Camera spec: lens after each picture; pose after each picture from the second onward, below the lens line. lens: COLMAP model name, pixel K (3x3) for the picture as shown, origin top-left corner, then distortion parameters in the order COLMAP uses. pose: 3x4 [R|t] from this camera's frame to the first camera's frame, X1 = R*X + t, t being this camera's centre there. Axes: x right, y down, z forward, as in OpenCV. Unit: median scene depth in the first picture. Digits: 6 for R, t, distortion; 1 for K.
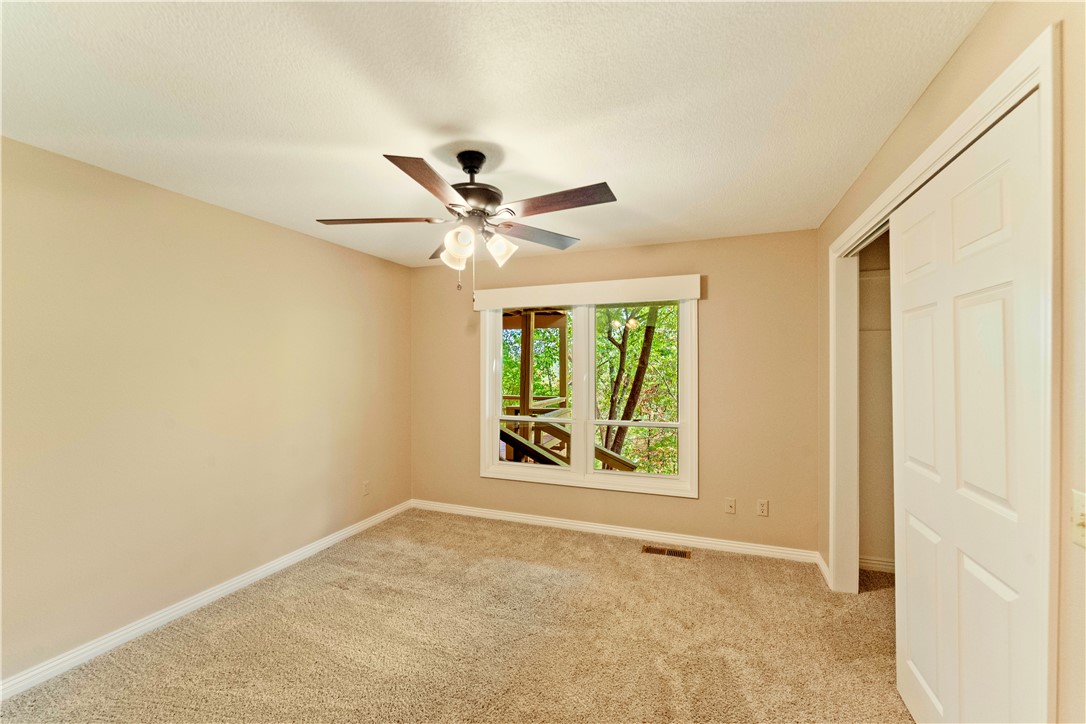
lens RADIAL K [[439.6, 0, 543.3], [0, 439.6, 362.0], [0, 0, 1]] dist [-0.003861, 0.000002]
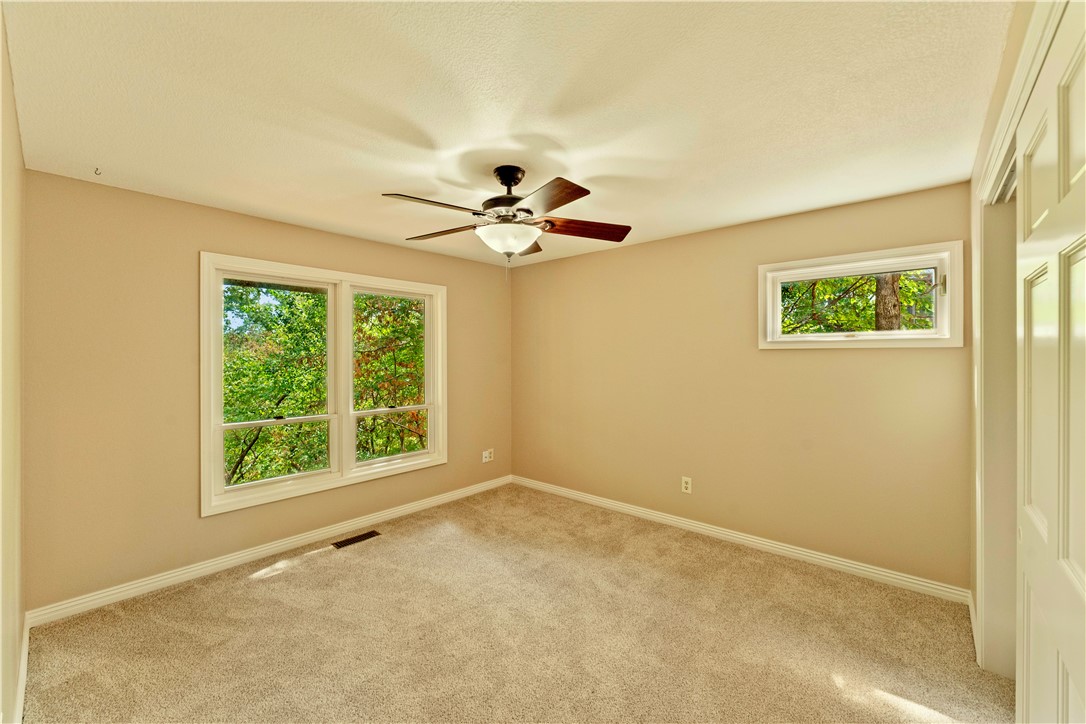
lens RADIAL K [[439.6, 0, 545.9], [0, 439.6, 359.4], [0, 0, 1]] dist [-0.003861, 0.000002]
pose [[0.332786, -0.002127, 0.943000, -0.642096], [0.000504, 0.999998, 0.002078, 0.014113], [-0.943002, -0.000216, 0.332786, 0.286142]]
